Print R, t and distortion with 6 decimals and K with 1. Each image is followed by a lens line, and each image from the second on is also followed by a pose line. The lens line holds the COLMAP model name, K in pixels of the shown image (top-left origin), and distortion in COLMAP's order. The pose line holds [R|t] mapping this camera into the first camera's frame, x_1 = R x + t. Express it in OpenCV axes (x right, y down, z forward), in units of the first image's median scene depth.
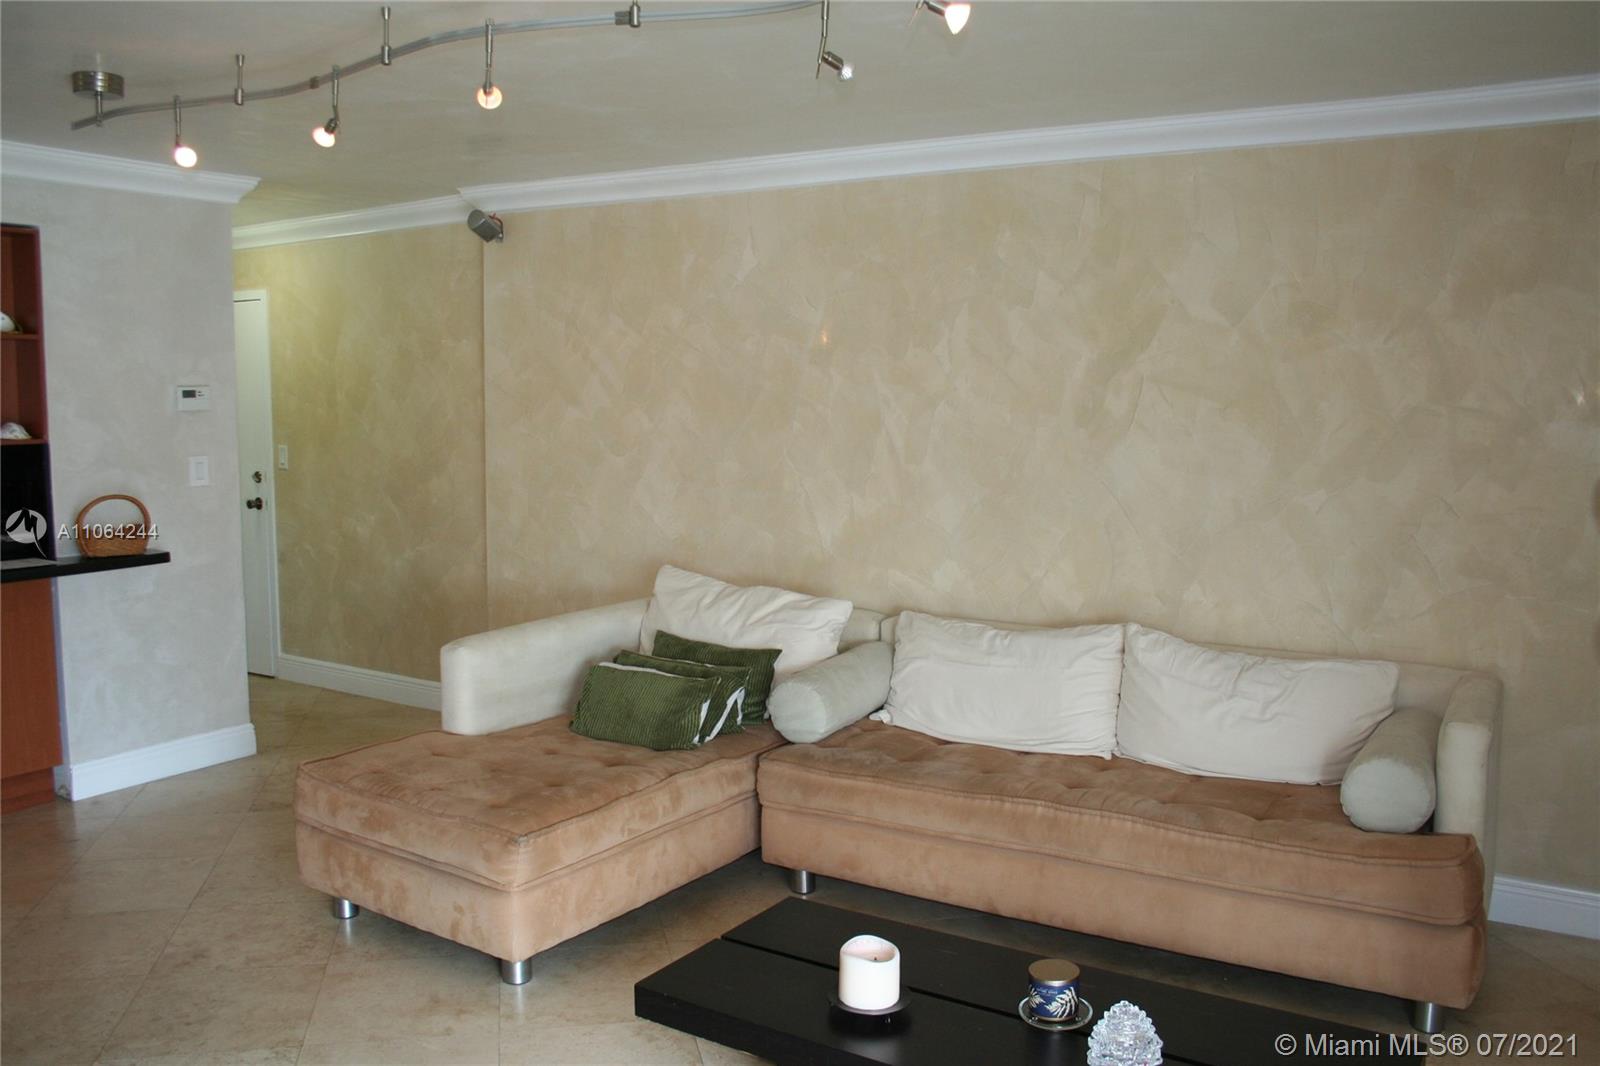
lens RADIAL K [[1332.0, 0, 794.1], [0, 1332.0, 532.3], [0, 0, 1]] dist [-0.152532, 0.121146]
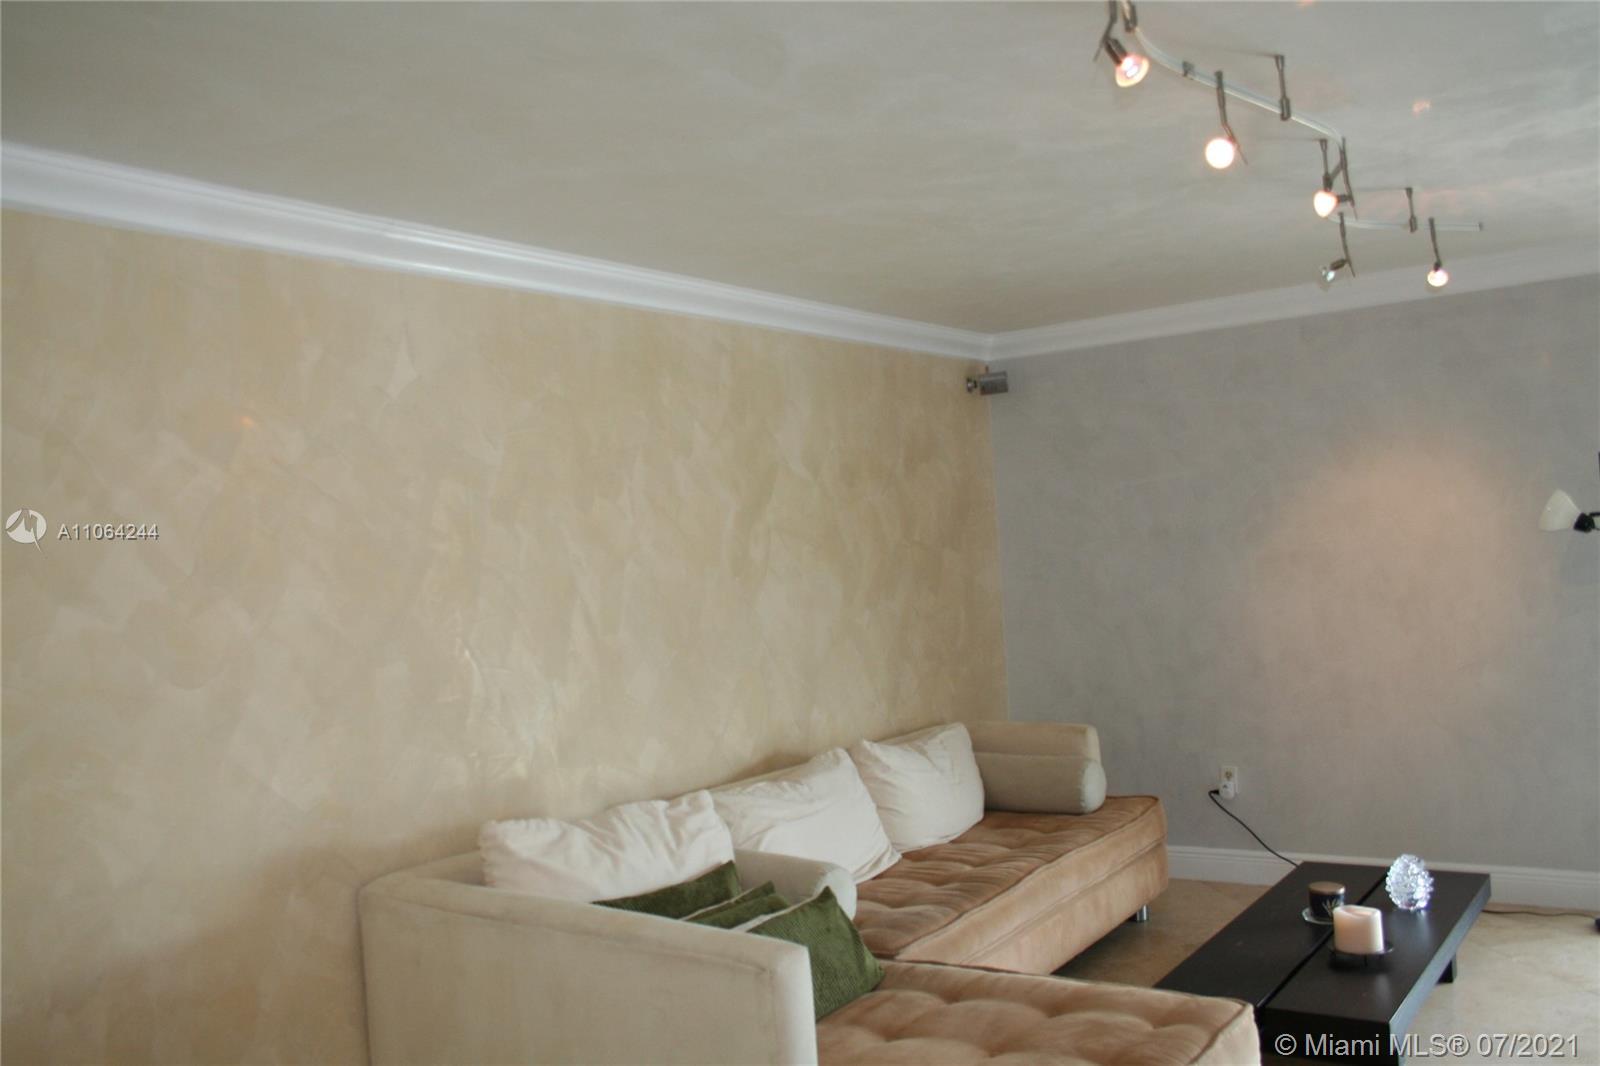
lens RADIAL K [[1332.0, 0, 794.1], [0, 1332.0, 532.3], [0, 0, 1]] dist [-0.152532, 0.121146]
pose [[0.062554, 0.007015, 0.998017, -0.787434], [0.165737, 0.986018, -0.017319, -0.085831], [-0.984184, 0.166491, 0.060517, 0.864975]]
